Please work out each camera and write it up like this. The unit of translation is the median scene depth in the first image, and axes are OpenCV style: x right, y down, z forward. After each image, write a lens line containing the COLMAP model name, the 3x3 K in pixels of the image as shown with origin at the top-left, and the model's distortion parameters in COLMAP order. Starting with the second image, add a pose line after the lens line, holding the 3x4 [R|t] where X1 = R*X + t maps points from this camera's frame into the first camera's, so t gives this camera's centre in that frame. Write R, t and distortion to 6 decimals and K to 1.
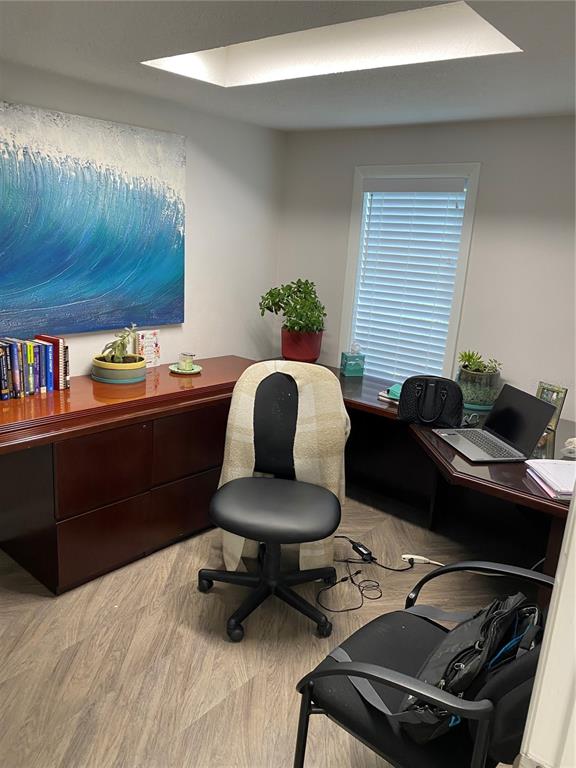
lens RADIAL K [[597.1, 0, 290.0], [0, 597.1, 404.5], [0, 0, 1]] dist [0.080693, -0.007444]
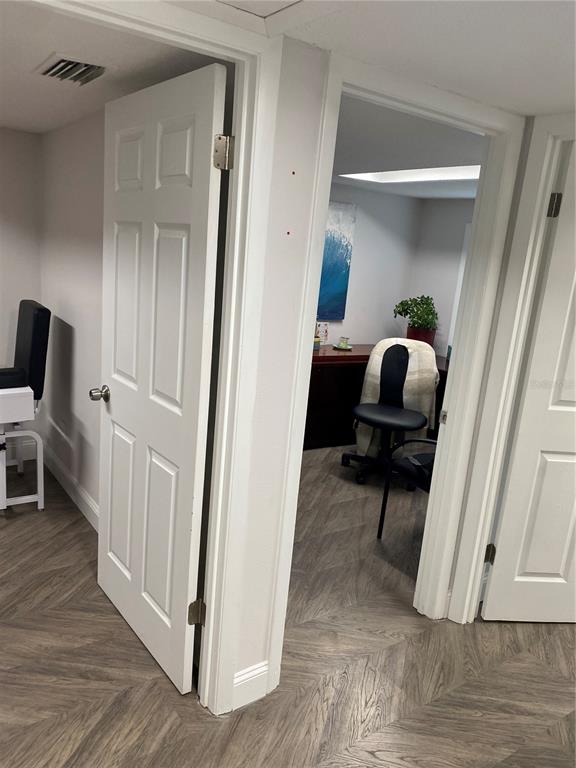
lens RADIAL K [[597.1, 0, 290.0], [0, 597.1, 404.5], [0, 0, 1]] dist [0.080693, -0.007444]
pose [[0.968283, 0.080683, -0.236468, 0.089896], [-0.092838, 0.994849, -0.040706, 0.194187], [0.231966, 0.061369, 0.970786, -0.651632]]
